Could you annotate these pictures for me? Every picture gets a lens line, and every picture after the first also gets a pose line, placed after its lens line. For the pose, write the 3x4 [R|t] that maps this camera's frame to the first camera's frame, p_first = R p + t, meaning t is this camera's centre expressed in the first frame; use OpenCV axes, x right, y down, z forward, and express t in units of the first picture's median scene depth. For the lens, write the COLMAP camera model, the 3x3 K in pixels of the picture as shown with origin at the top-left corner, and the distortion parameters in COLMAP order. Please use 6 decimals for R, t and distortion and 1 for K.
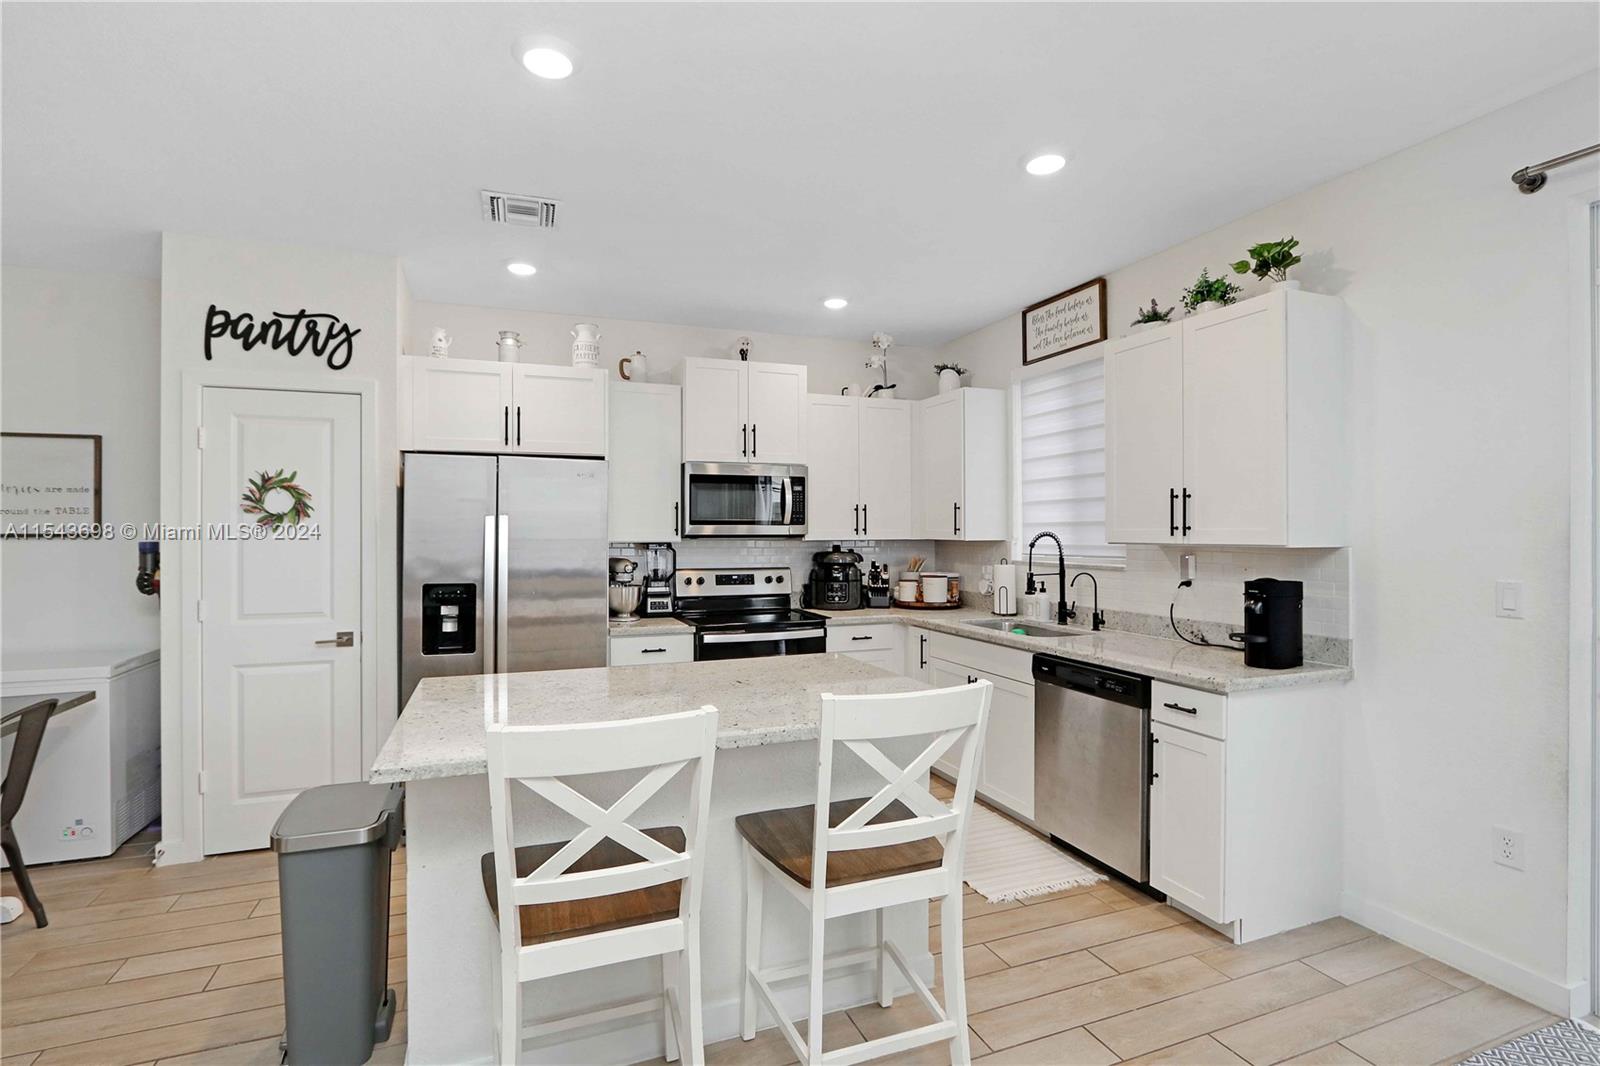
lens RADIAL K [[734.5, 0, 800.0], [0, 734.5, 533.0], [0, 0, 1]] dist [-0.013068, -0.000187]
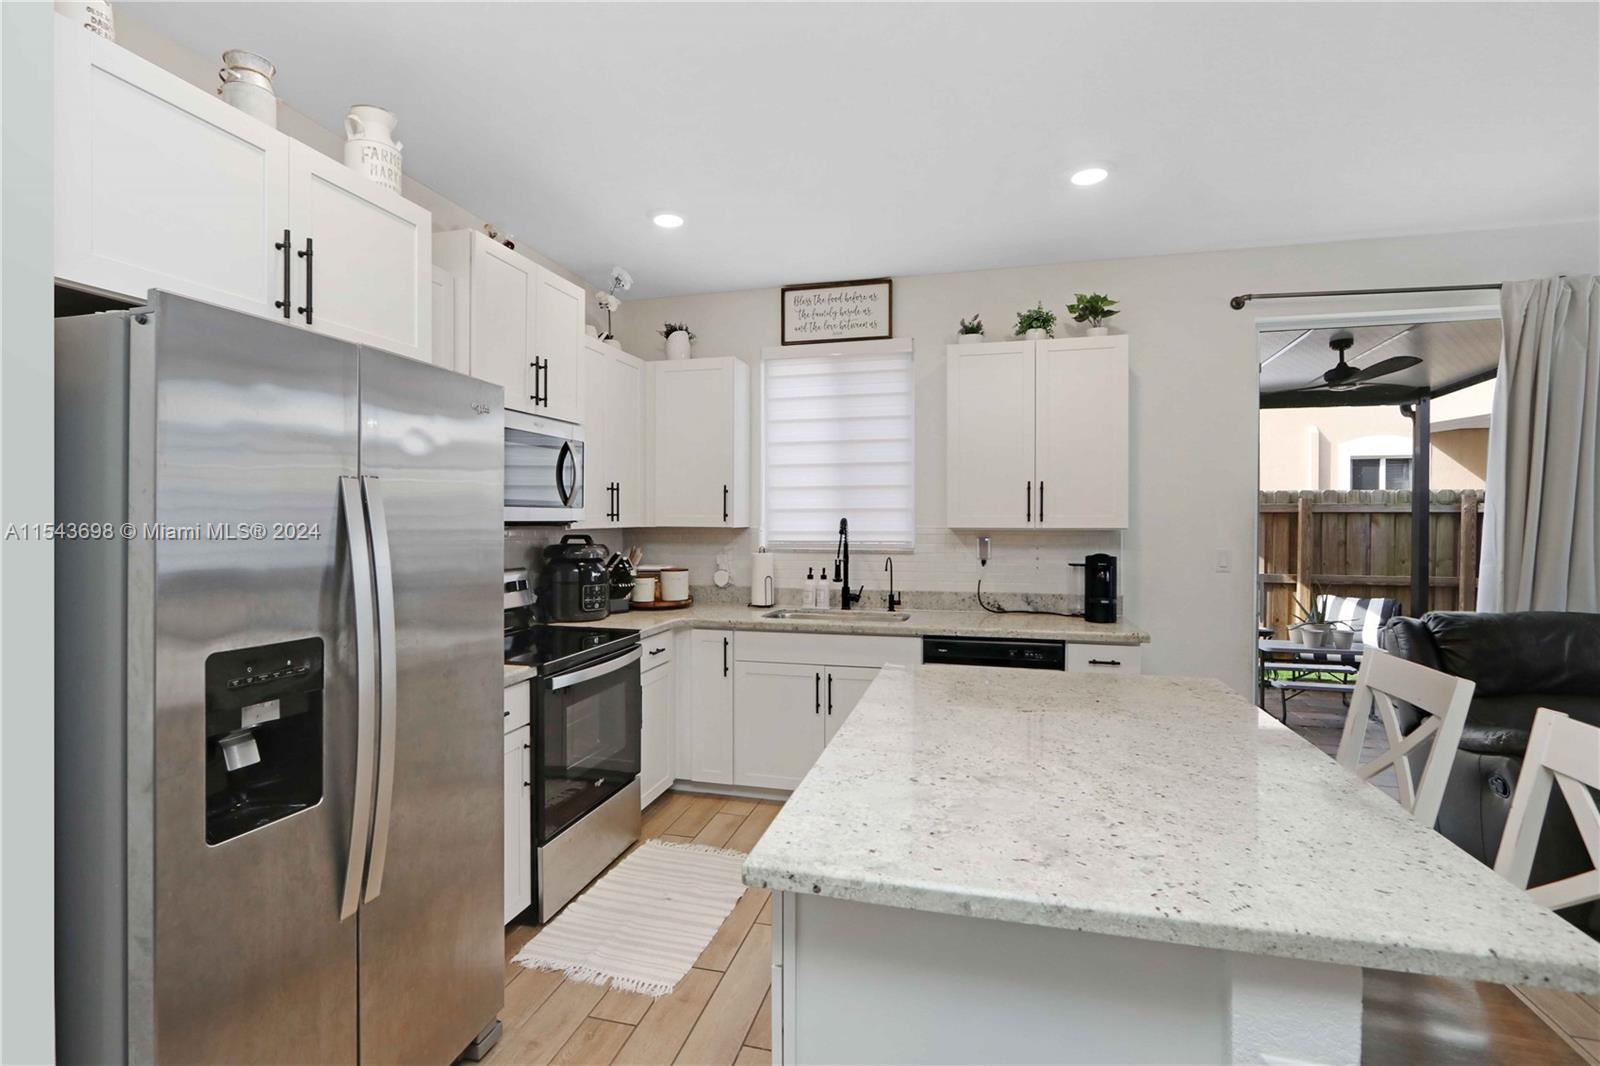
lens RADIAL K [[753.0, 0, 769.7], [0, 753.0, 524.6], [0, 0, 1]] dist [-0.025473, 0.000274]
pose [[0.603152, -0.004617, 0.797613, -0.643447], [-0.000160, 0.999983, 0.005909, 0.001476], [-0.797626, -0.003691, 0.603141, 0.547391]]
